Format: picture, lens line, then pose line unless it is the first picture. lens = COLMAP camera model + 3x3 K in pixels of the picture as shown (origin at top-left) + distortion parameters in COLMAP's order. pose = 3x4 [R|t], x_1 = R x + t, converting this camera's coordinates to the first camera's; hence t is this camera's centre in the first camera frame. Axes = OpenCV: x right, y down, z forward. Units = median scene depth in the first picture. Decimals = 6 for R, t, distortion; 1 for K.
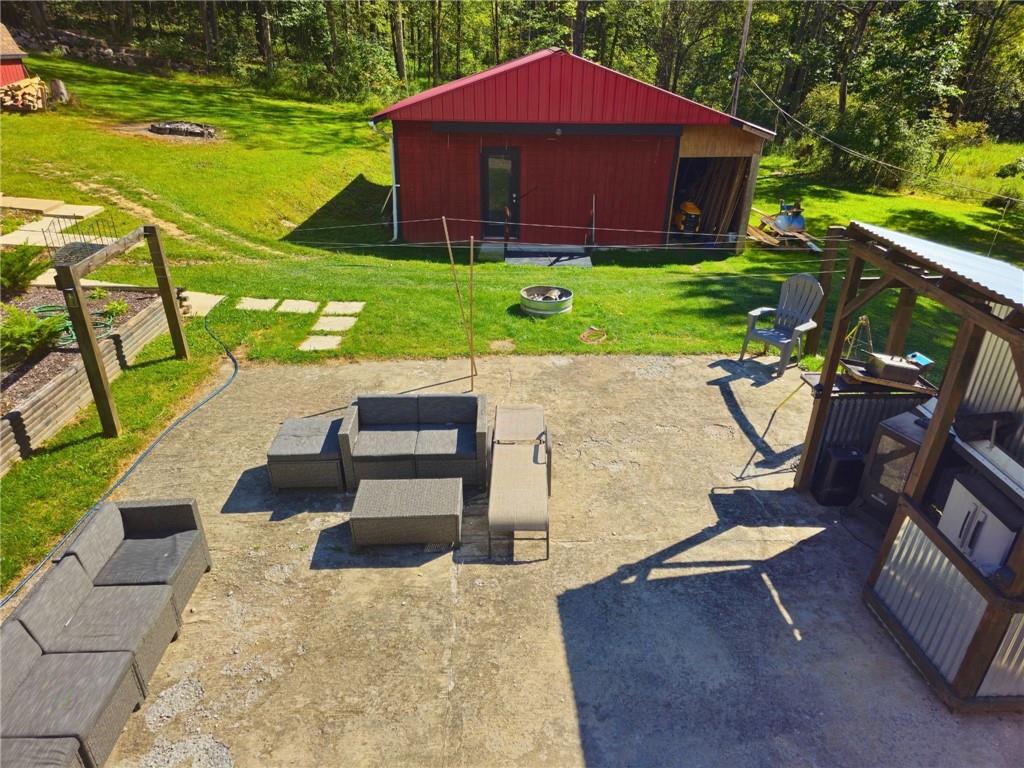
lens RADIAL K [[671.9, 0, 512.0], [0, 671.9, 384.0], [0, 0, 1]] dist [0.056558, -0.045082]
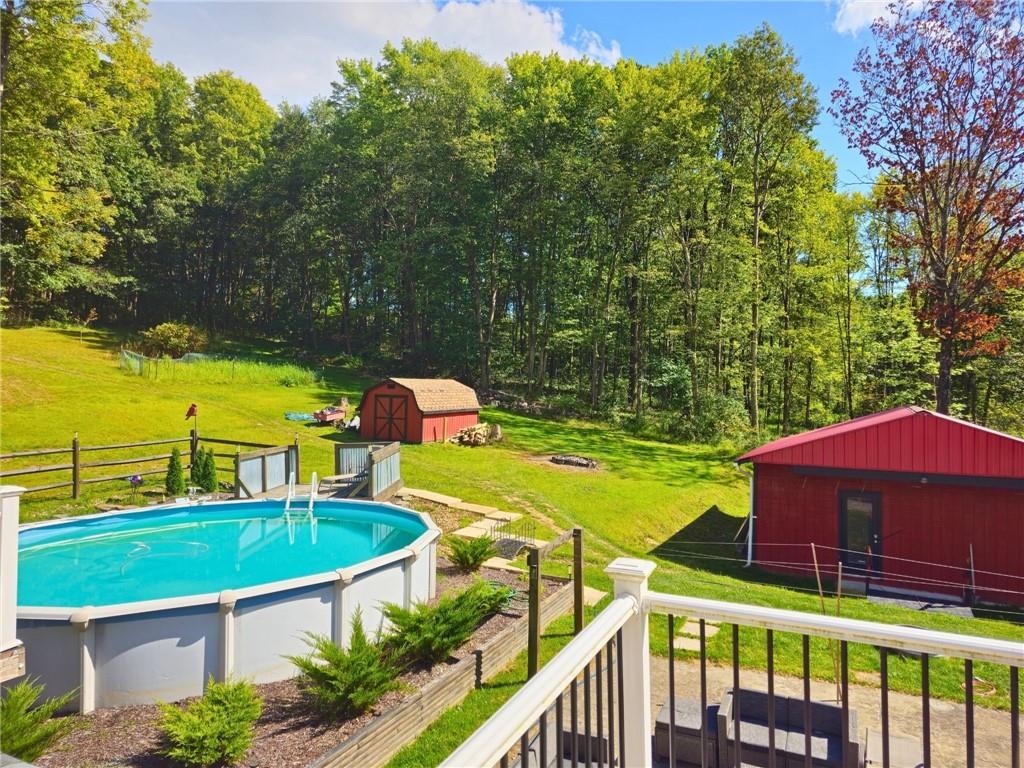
lens RADIAL K [[671.9, 0, 512.0], [0, 671.9, 384.0], [0, 0, 1]] dist [0.056558, -0.045082]
pose [[0.888258, -0.007008, -0.459292, -0.007237], [-0.204622, 0.889160, -0.409299, 0.034497], [0.411252, 0.457544, 0.788369, -0.100251]]
